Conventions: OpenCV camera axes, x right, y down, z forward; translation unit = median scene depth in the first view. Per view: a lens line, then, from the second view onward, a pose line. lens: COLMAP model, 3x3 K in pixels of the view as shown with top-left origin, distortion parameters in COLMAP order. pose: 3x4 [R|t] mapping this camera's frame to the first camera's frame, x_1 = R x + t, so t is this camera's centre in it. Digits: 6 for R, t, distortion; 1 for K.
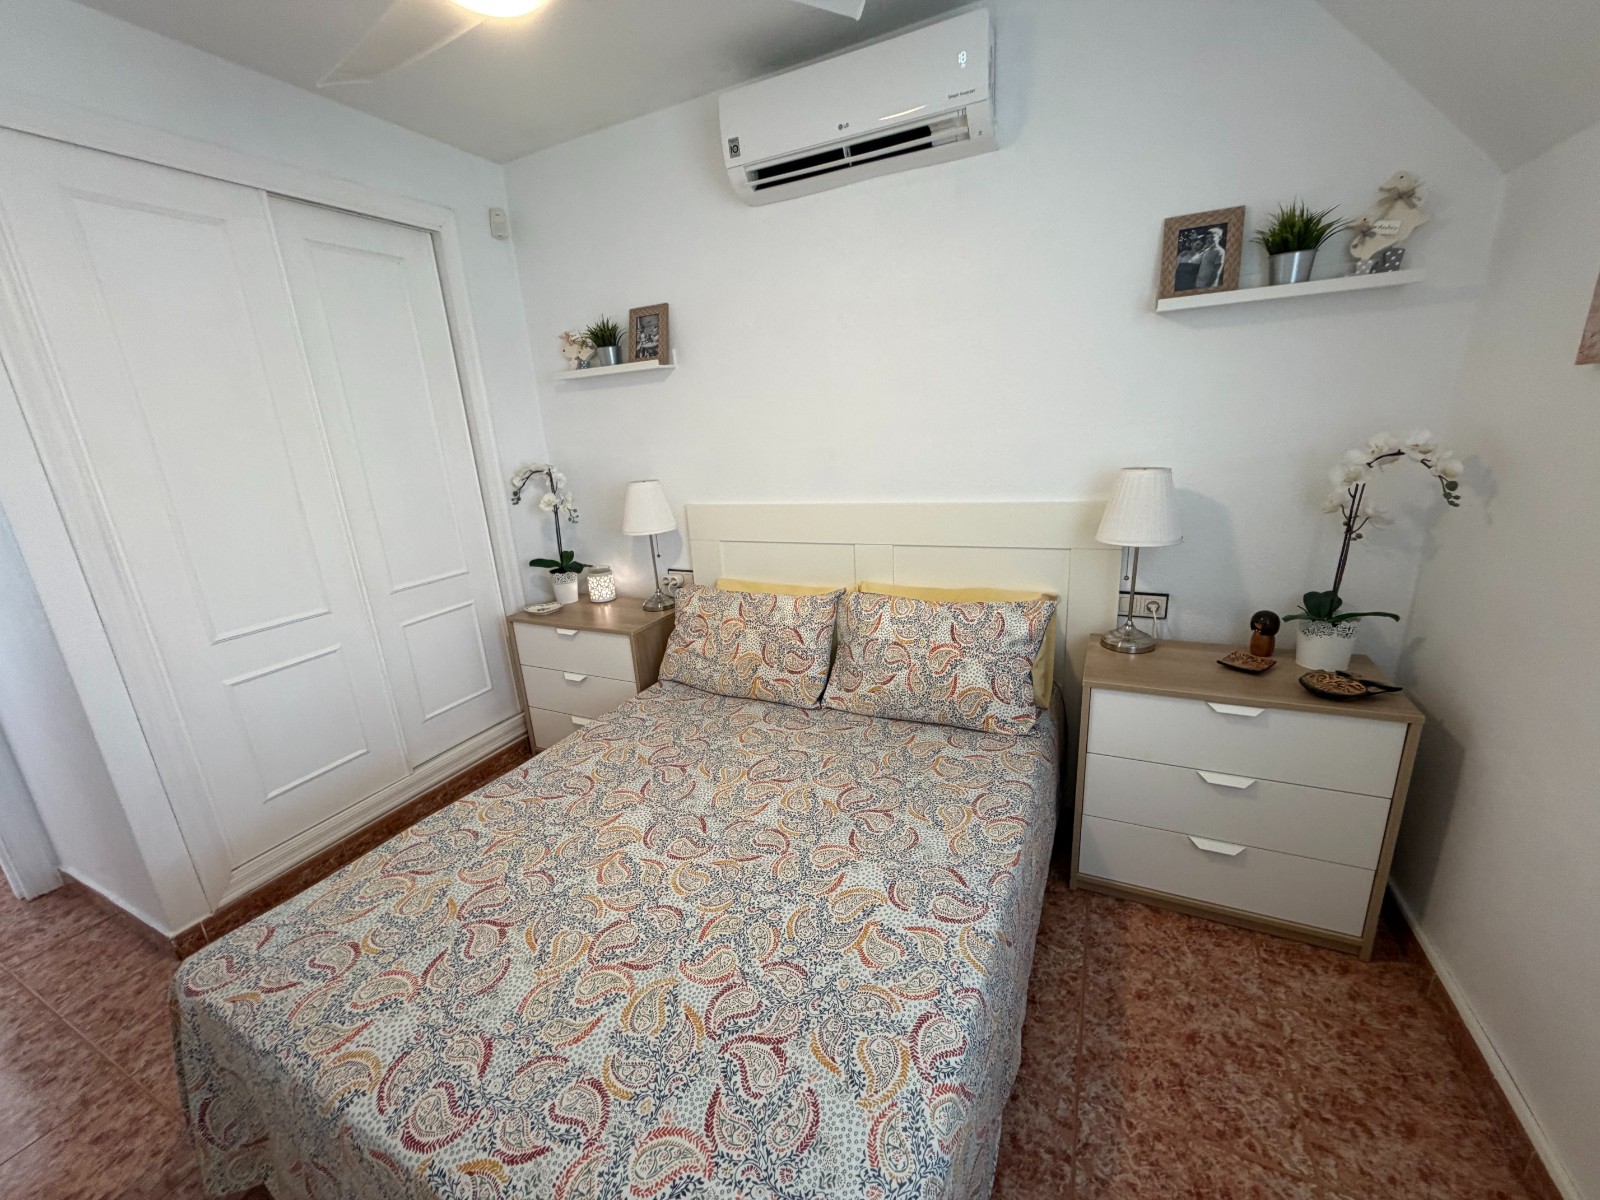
lens RADIAL K [[640.8, 0, 796.0], [0, 640.8, 601.2], [0, 0, 1]] dist [0.001136, -0.000432]
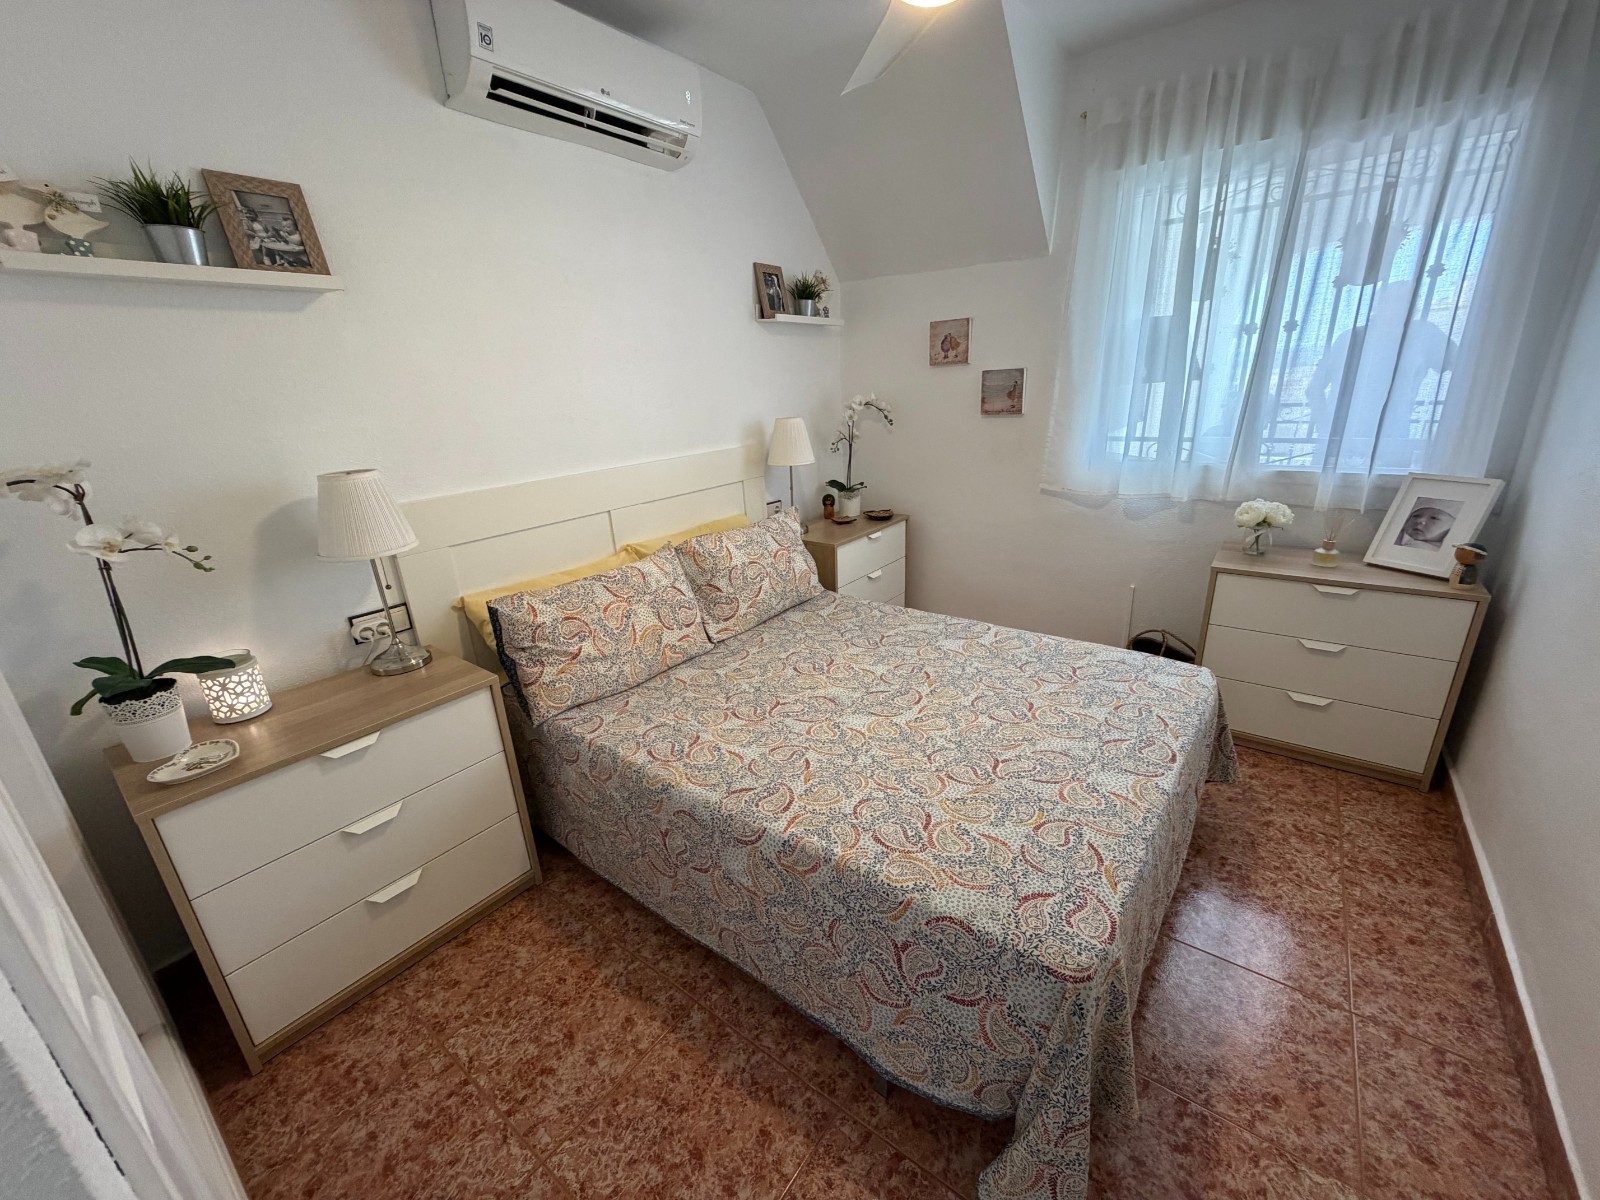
lens RADIAL K [[640.8, 0, 796.0], [0, 640.8, 601.2], [0, 0, 1]] dist [0.001136, -0.000432]
pose [[0.196235, -0.268607, 0.943049, -1.018856], [0.296164, 0.933067, 0.204137, -0.091975], [-0.934761, 0.239239, 0.262652, 0.613309]]
